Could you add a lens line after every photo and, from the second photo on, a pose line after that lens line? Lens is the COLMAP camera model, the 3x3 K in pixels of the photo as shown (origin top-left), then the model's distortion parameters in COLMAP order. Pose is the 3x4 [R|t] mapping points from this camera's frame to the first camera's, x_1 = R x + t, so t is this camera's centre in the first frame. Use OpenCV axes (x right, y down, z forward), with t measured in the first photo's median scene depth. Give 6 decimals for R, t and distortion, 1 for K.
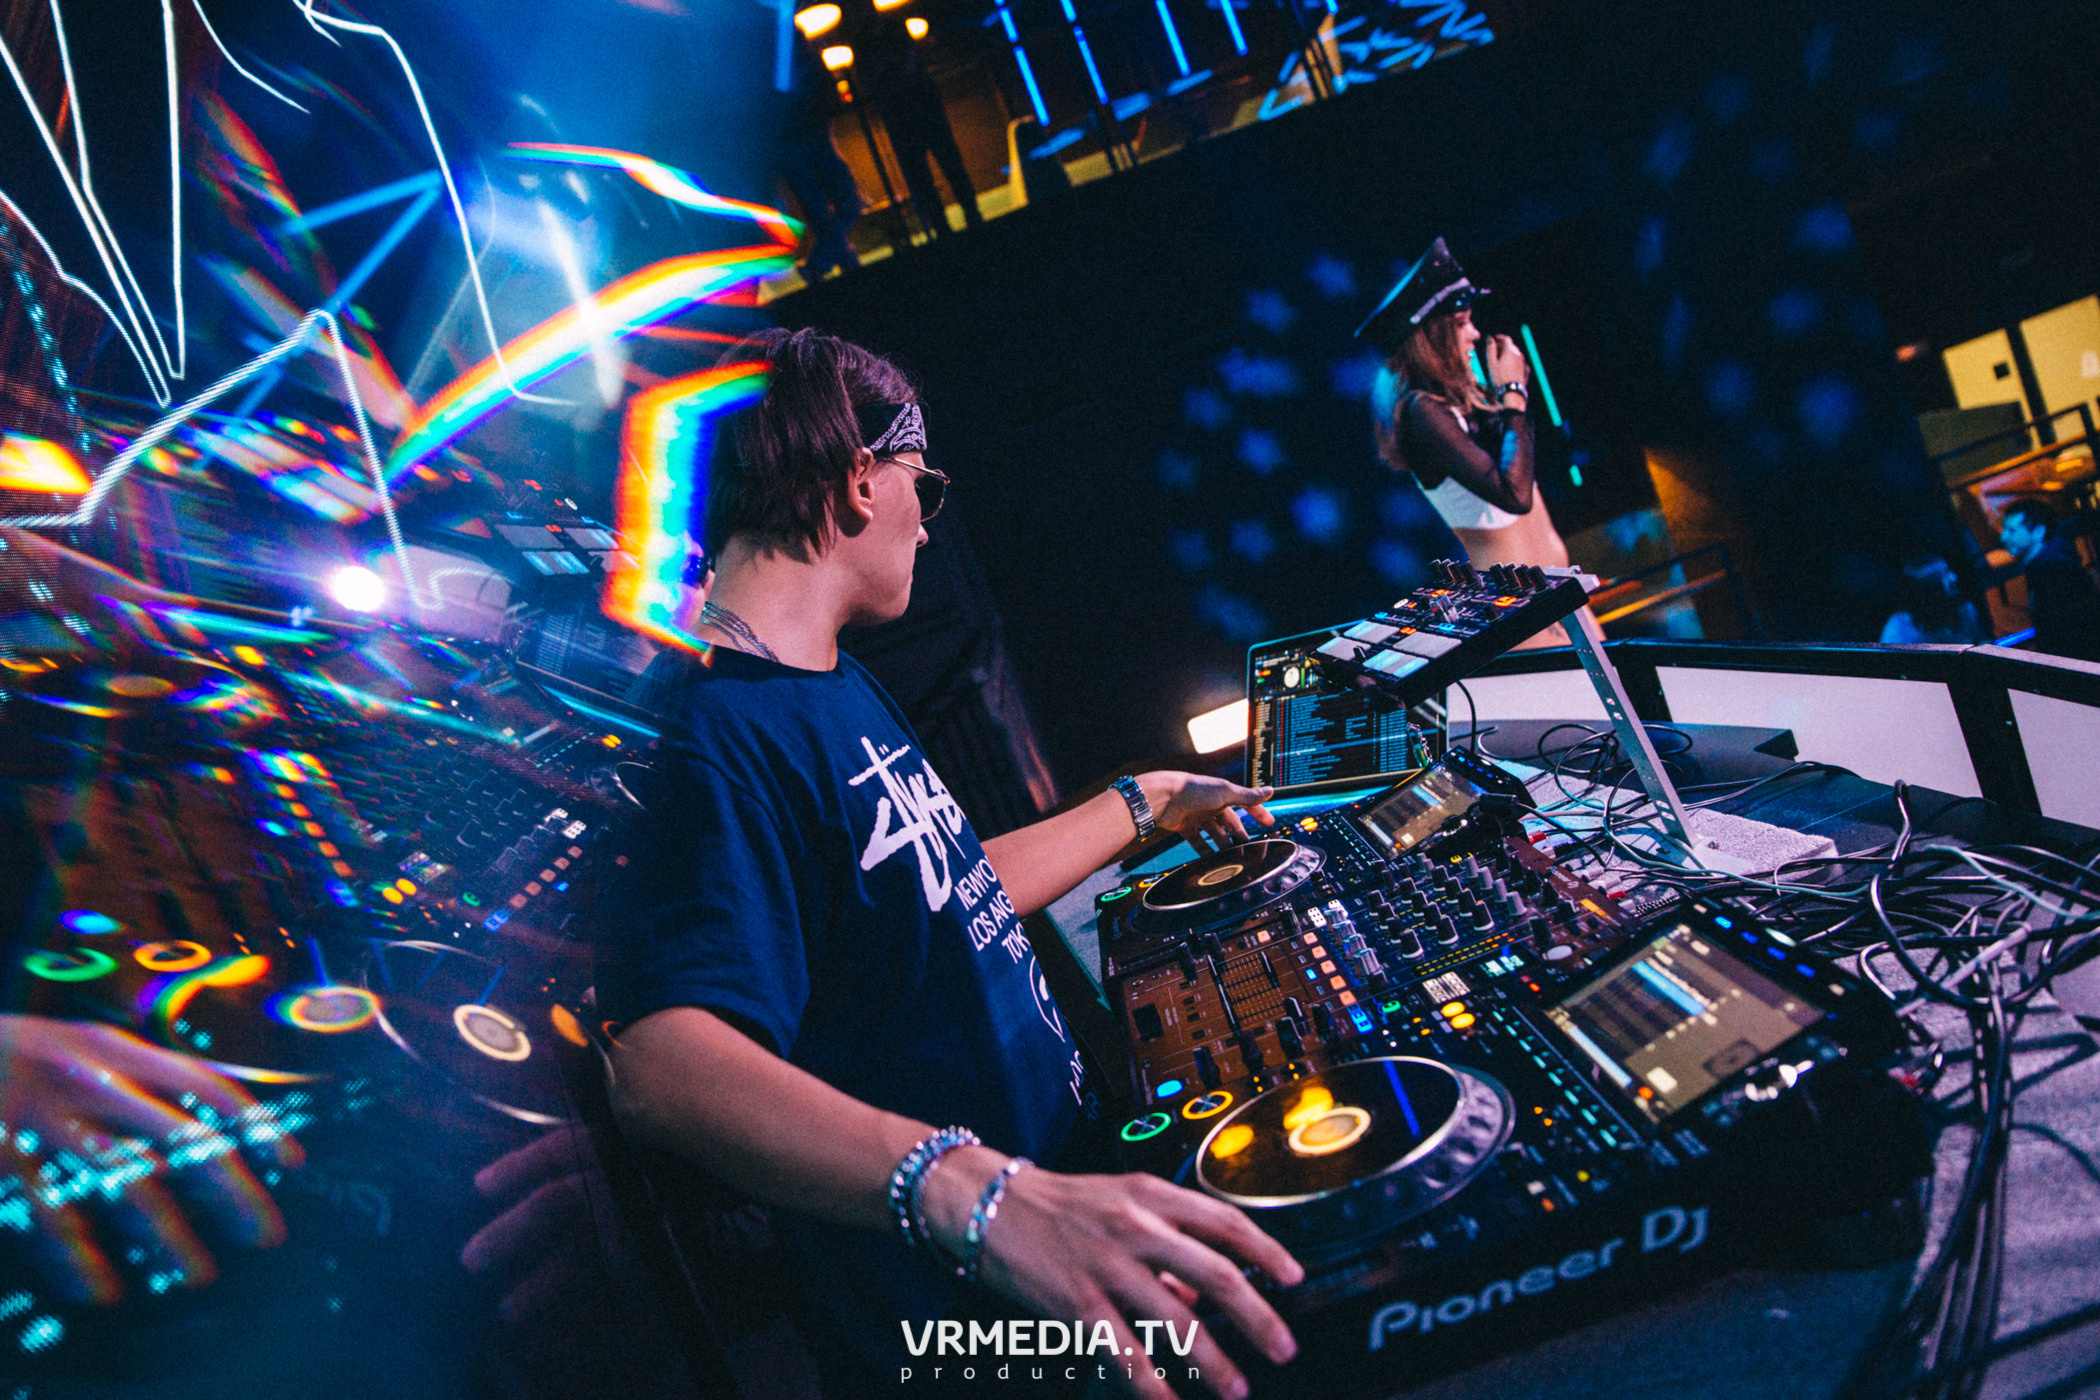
lens RADIAL K [[1465.7, 0, 1118.4], [0, 1465.7, 693.6], [0, 0, 1]] dist [-0.104726, 0.081963]
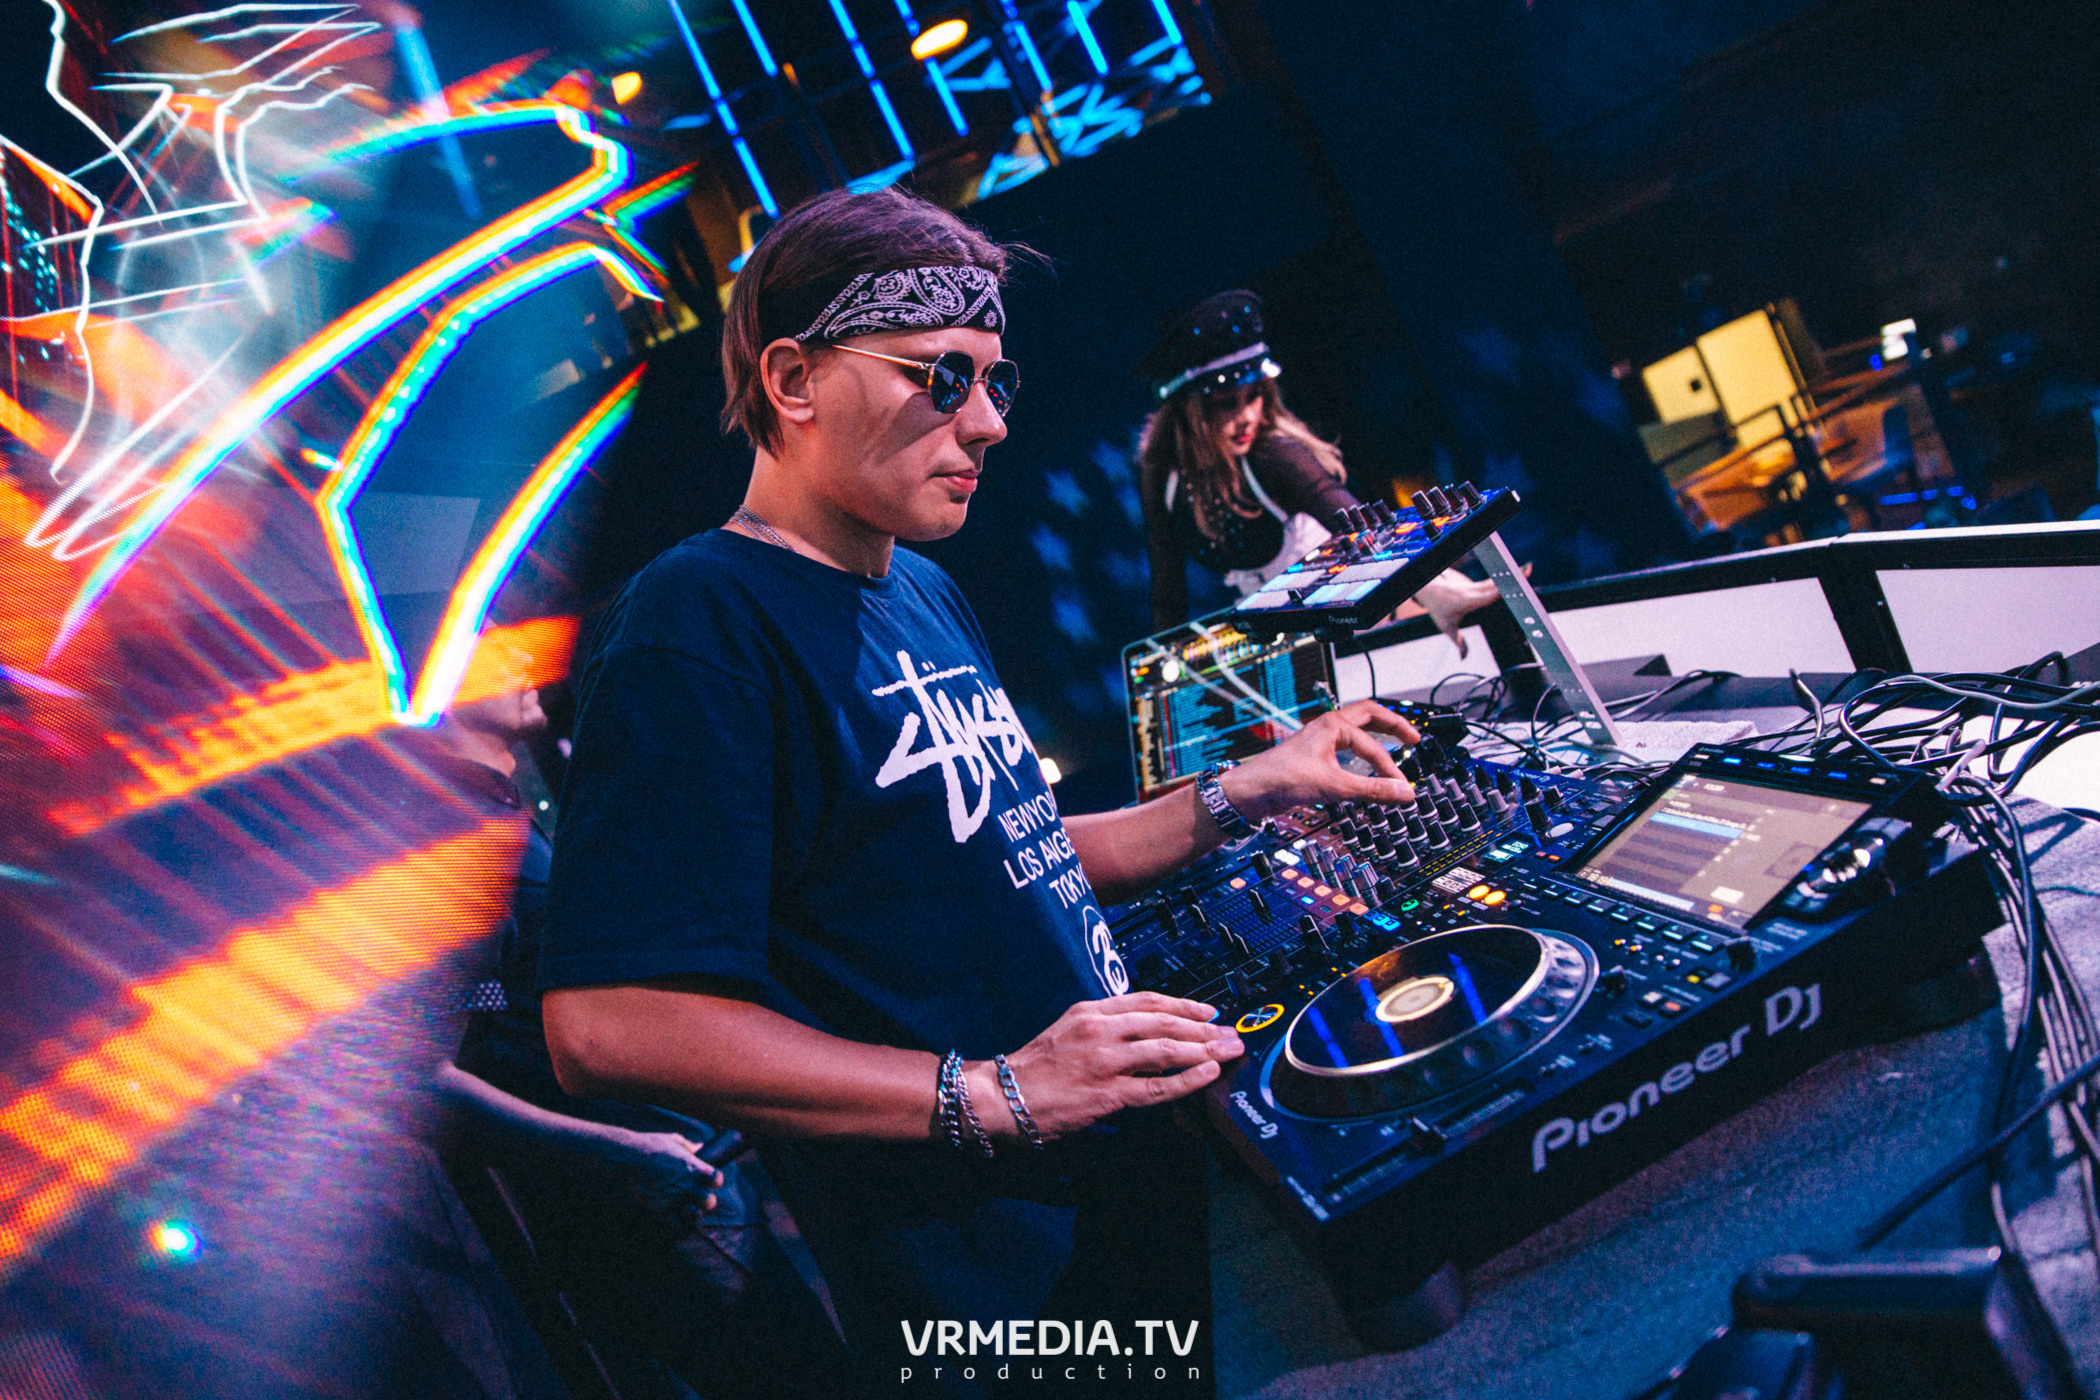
lens RADIAL K [[1465.7, 0, 1118.4], [0, 1465.7, 693.6], [0, 0, 1]] dist [-0.104726, 0.081963]
pose [[0.982785, -0.107975, 0.149917, -0.181081], [0.115169, 0.992535, -0.040140, 0.104942], [-0.144463, 0.056714, 0.987884, 0.020756]]
